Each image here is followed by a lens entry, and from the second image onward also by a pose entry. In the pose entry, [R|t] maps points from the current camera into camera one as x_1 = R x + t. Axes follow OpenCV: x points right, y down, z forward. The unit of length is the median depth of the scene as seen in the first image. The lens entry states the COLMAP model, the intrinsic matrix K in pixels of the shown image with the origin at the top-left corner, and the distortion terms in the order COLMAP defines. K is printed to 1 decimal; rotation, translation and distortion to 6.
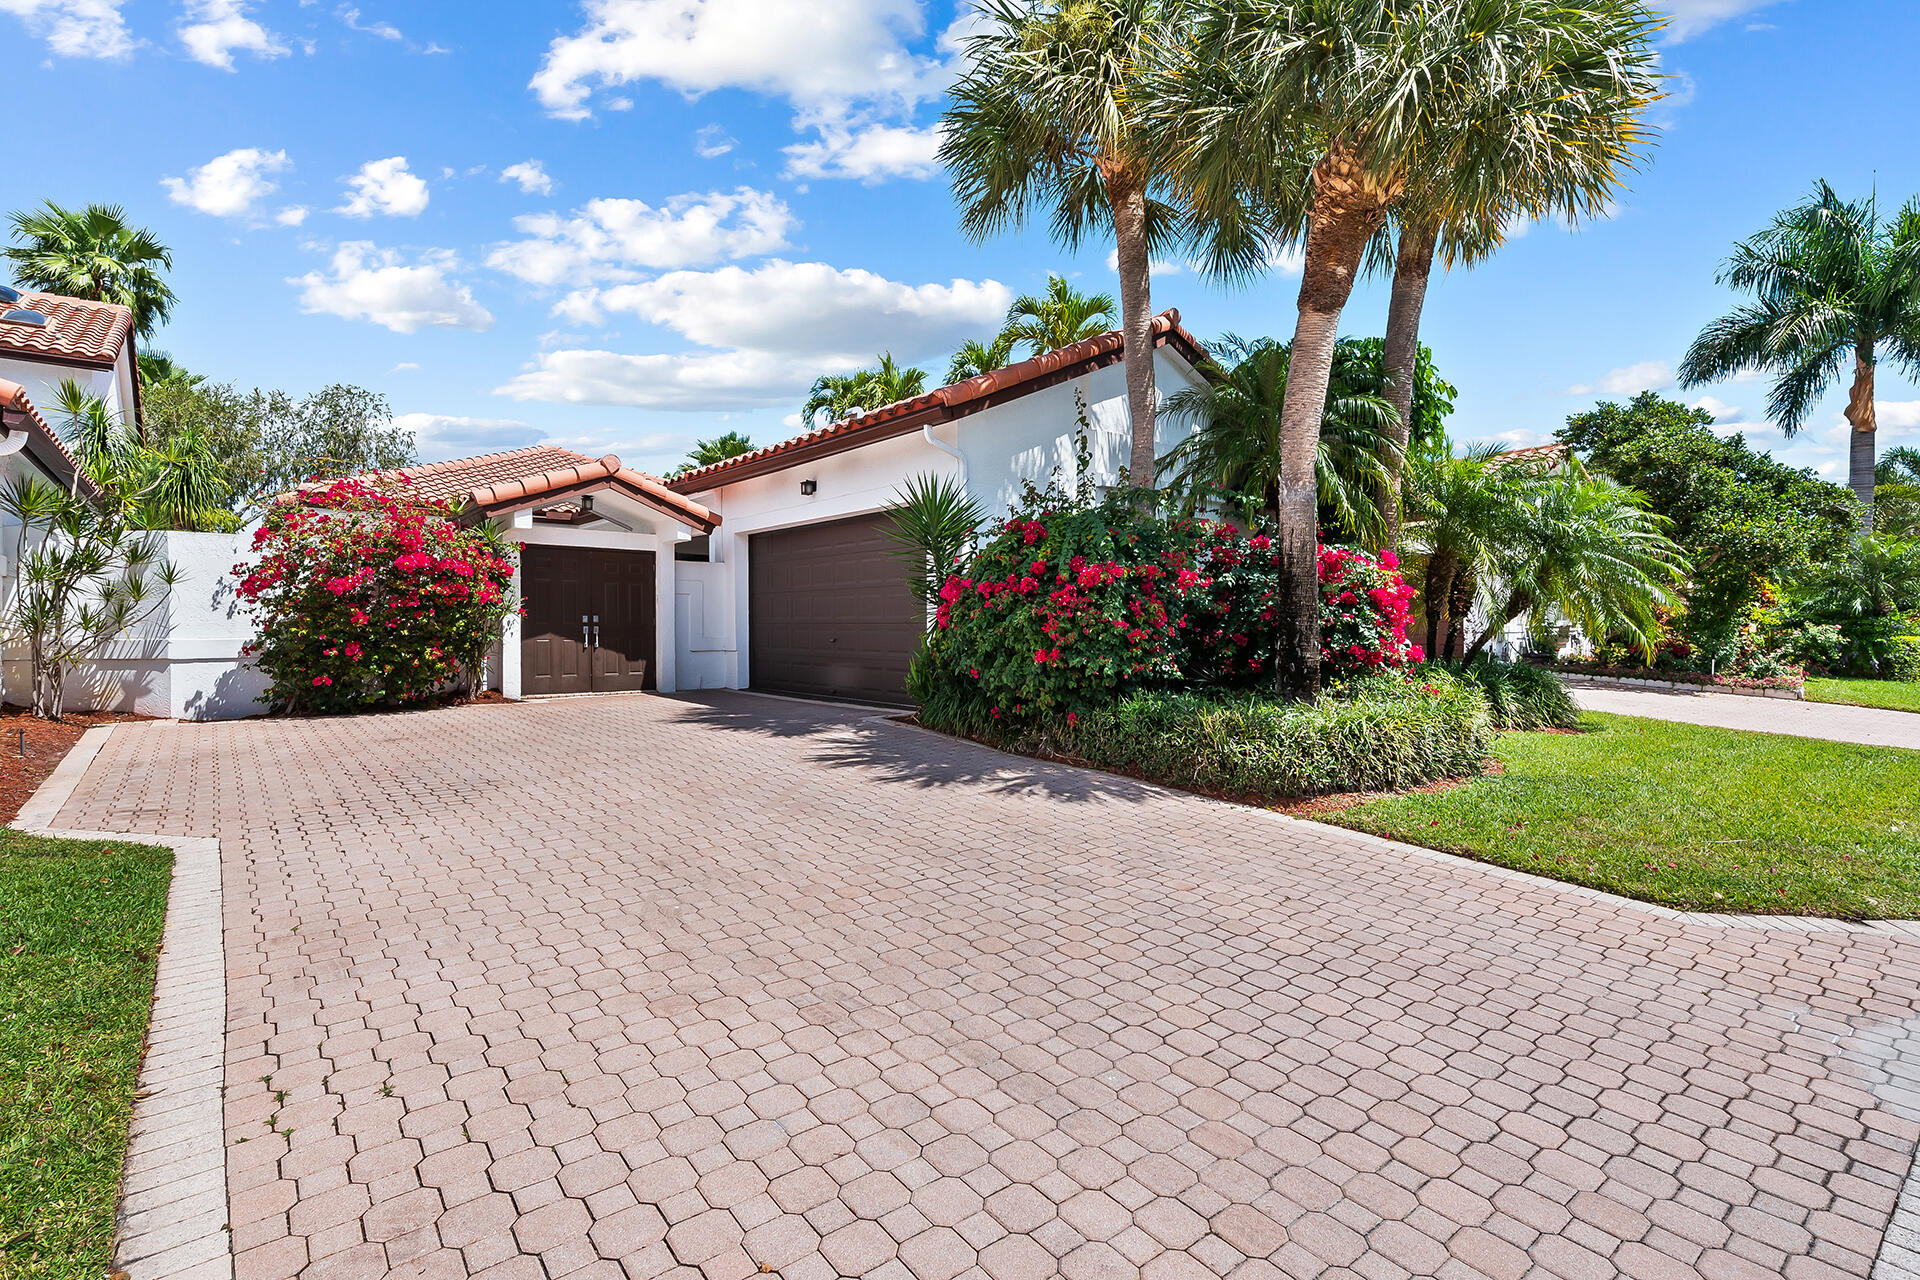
lens RADIAL K [[902.7, 0, 963.9], [0, 902.7, 636.4], [0, 0, 1]] dist [0.010212, -0.005584]
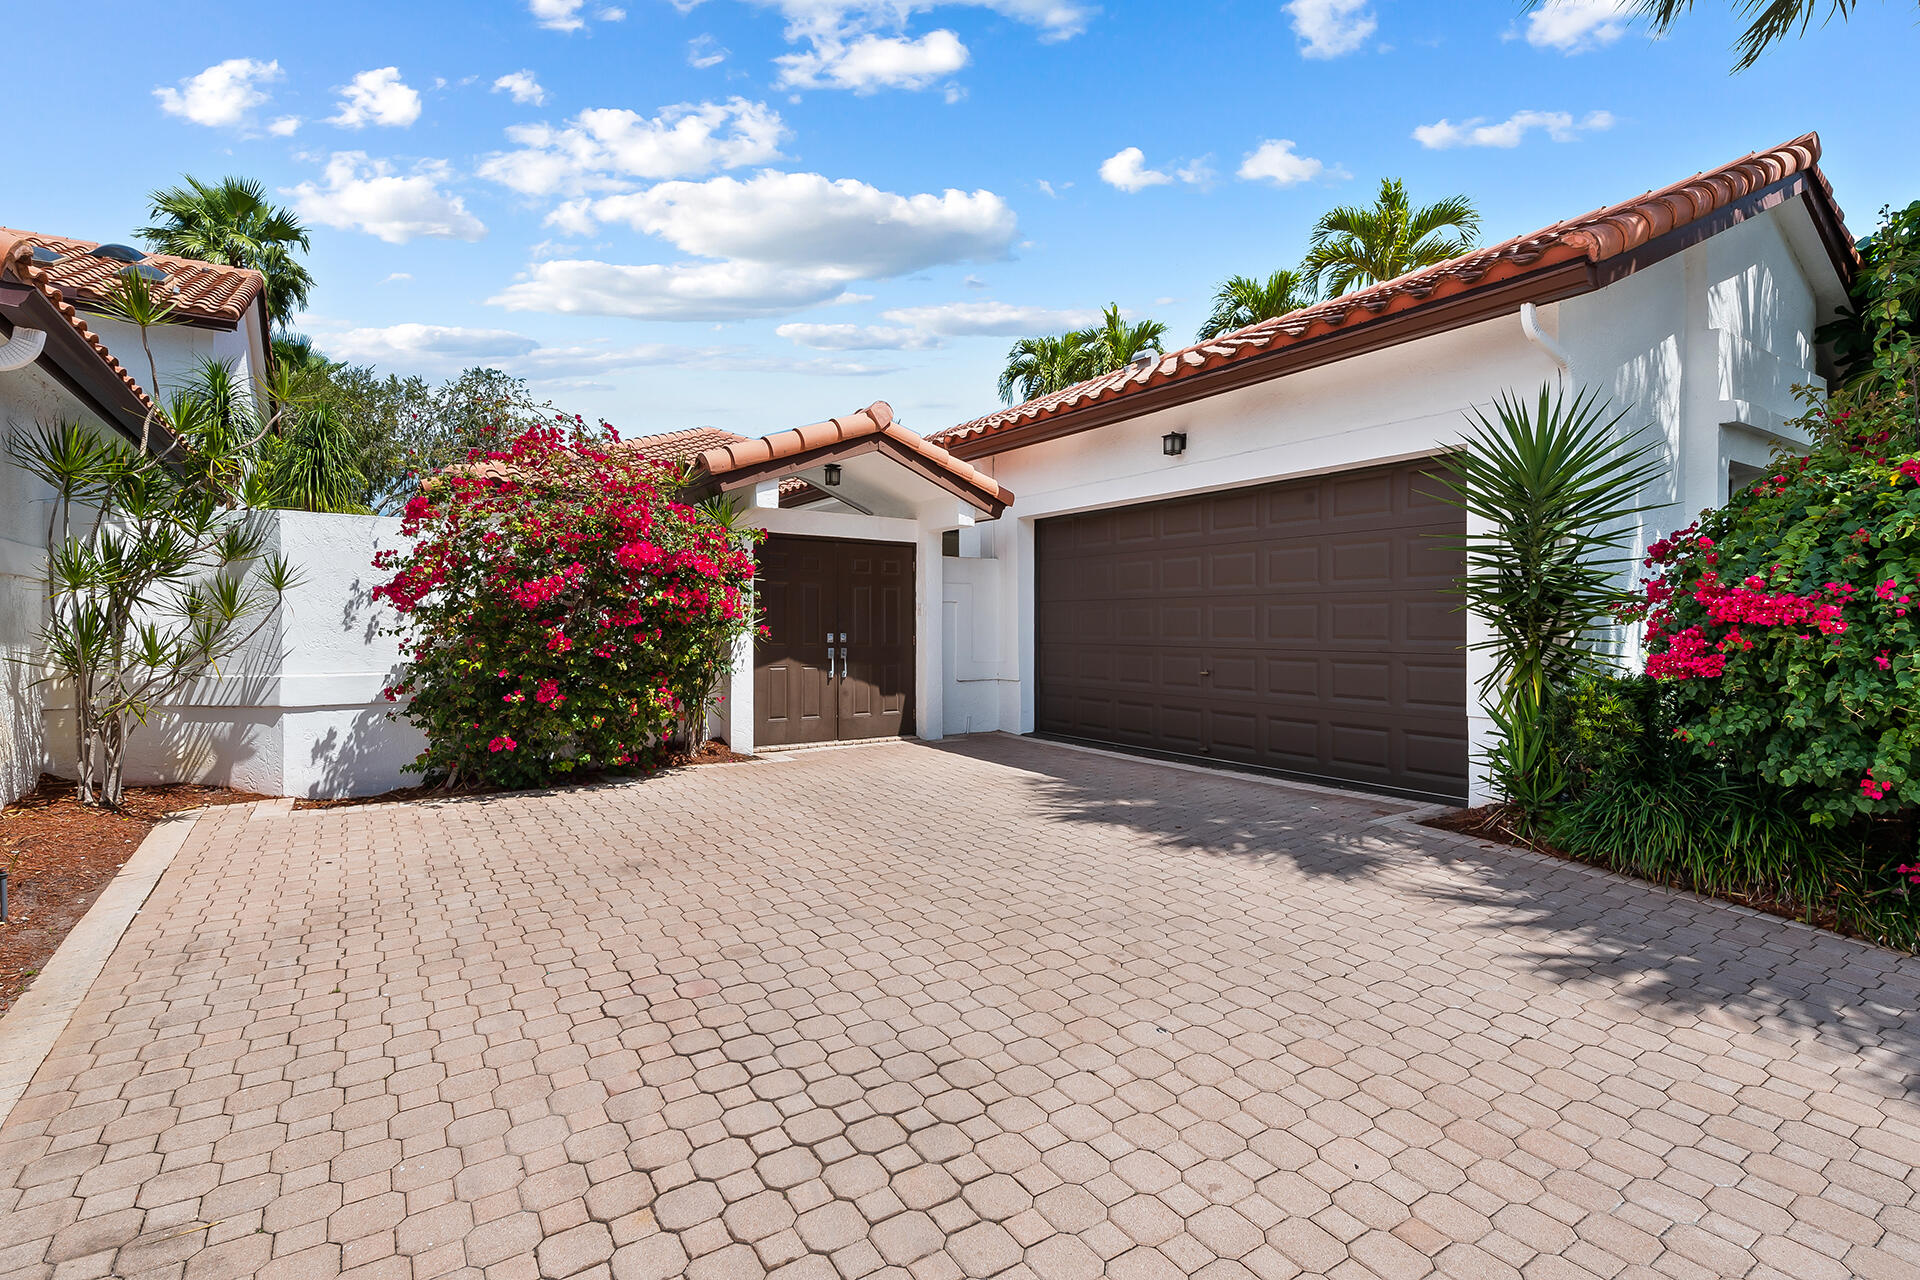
lens RADIAL K [[902.7, 0, 958.2], [0, 902.7, 634.8], [0, 0, 1]] dist [0.010212, -0.005584]
pose [[0.994931, 0.004017, -0.100482, -0.263676], [-0.004307, 0.999987, -0.002665, -0.021327], [0.100470, 0.003084, 0.994935, 0.323133]]
